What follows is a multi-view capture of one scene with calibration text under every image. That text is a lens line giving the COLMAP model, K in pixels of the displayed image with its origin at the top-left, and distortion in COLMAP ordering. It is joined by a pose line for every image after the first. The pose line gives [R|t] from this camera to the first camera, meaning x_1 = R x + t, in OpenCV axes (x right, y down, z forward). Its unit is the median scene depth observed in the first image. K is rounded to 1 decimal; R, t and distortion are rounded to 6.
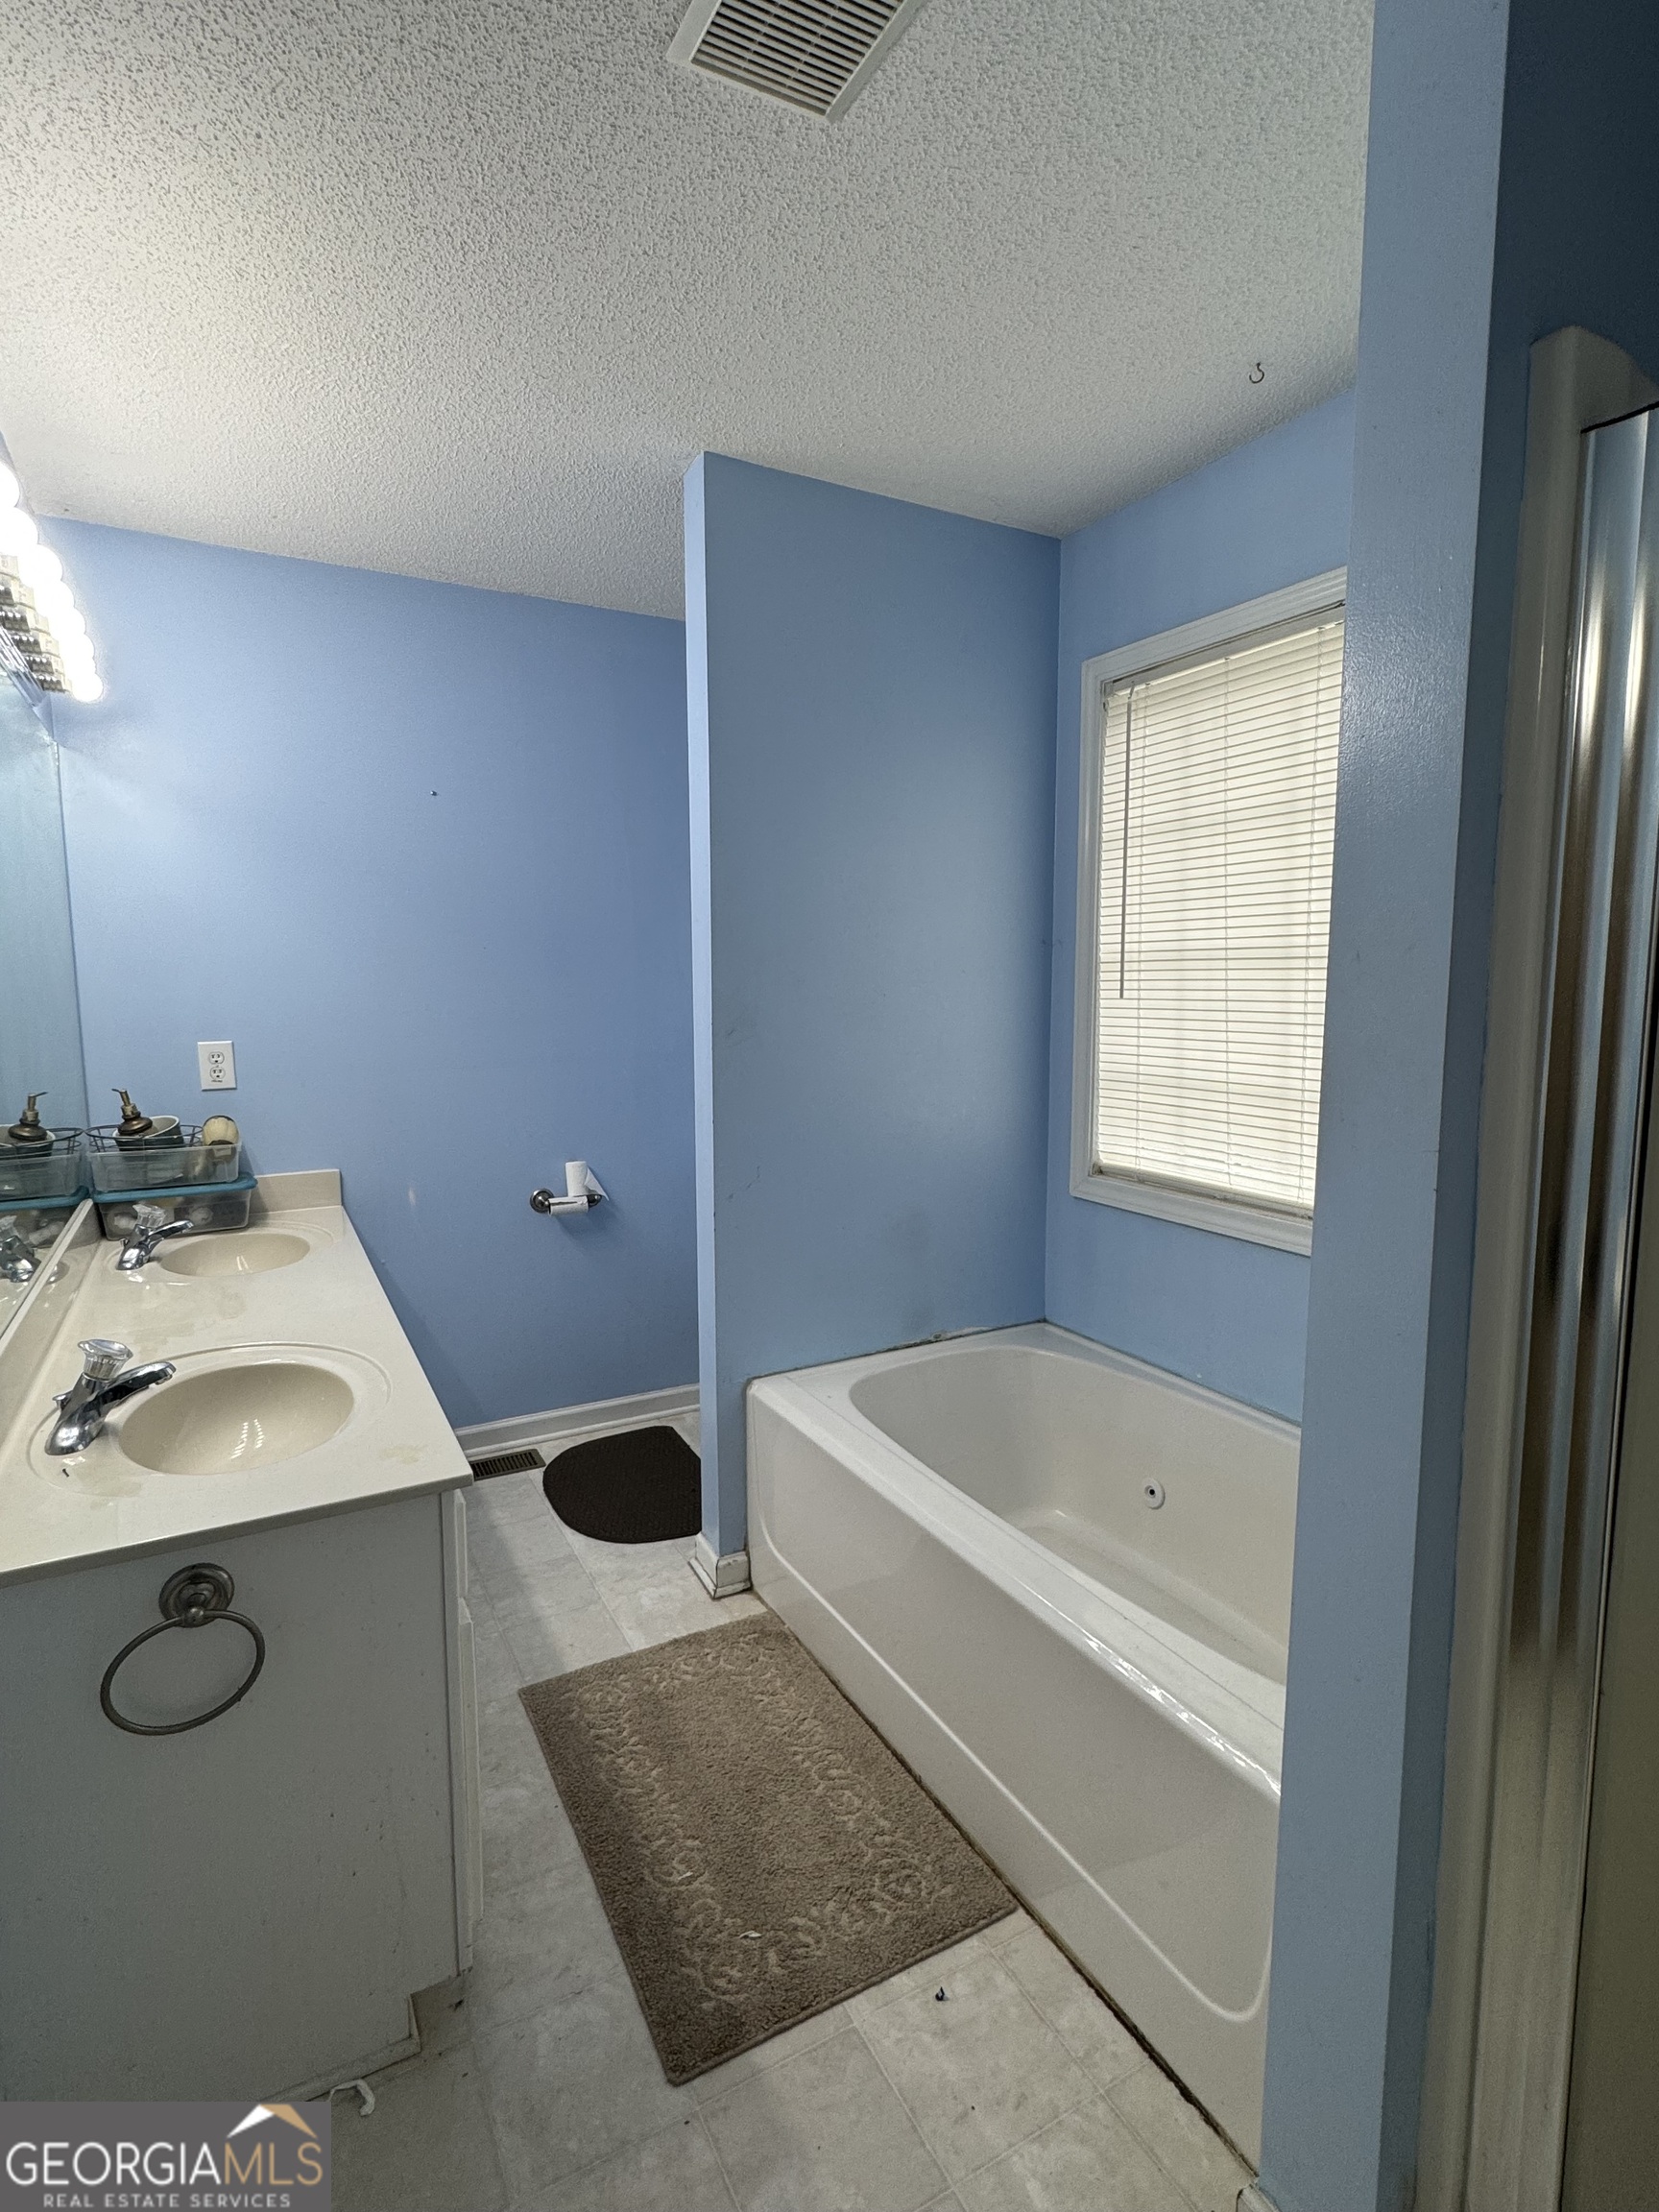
lens RADIAL K [[1123.4, 0, 829.5], [0, 1123.4, 1106.0], [0, 0, 1]] dist [-0.003157, 0.000219]
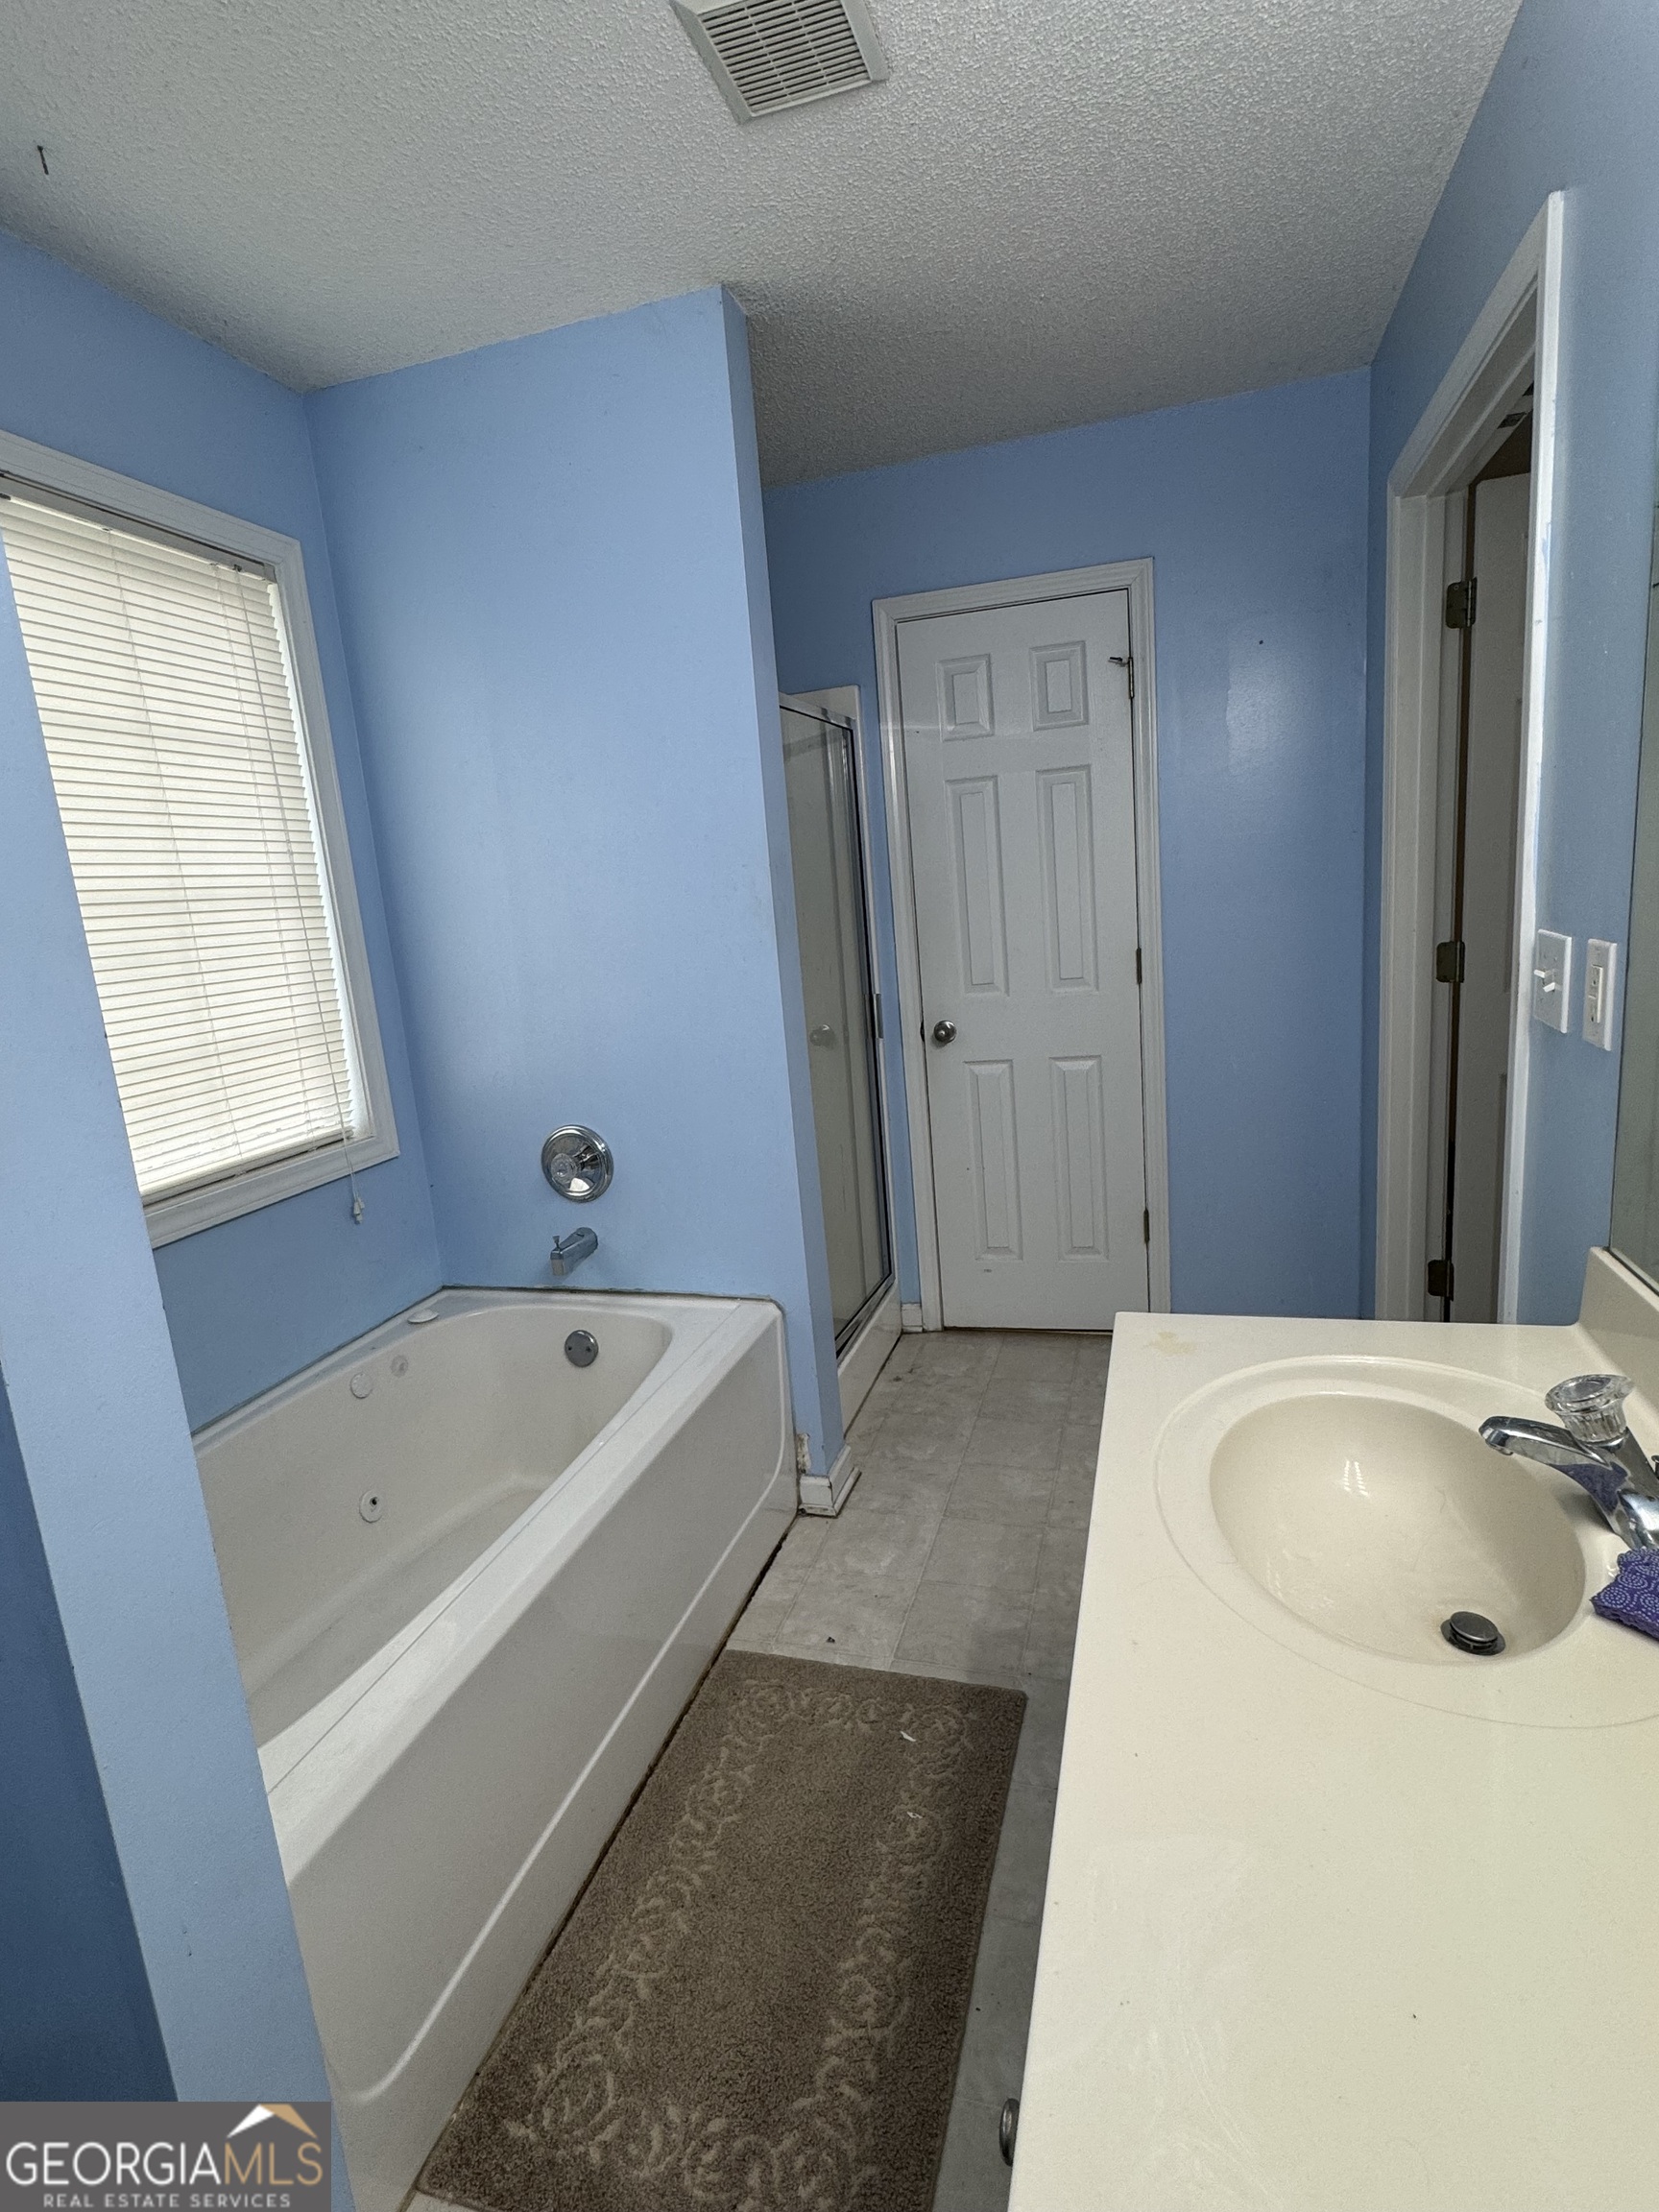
lens RADIAL K [[1087.1, 0, 829.5], [0, 1087.1, 1106.0], [0, 0, 1]] dist [0.002148, 0.000498]
pose [[-0.705775, -0.078858, 0.704033, -0.748841], [0.160824, 0.950005, 0.267631, -0.165618], [-0.689940, 0.302112, -0.657808, 1.615938]]
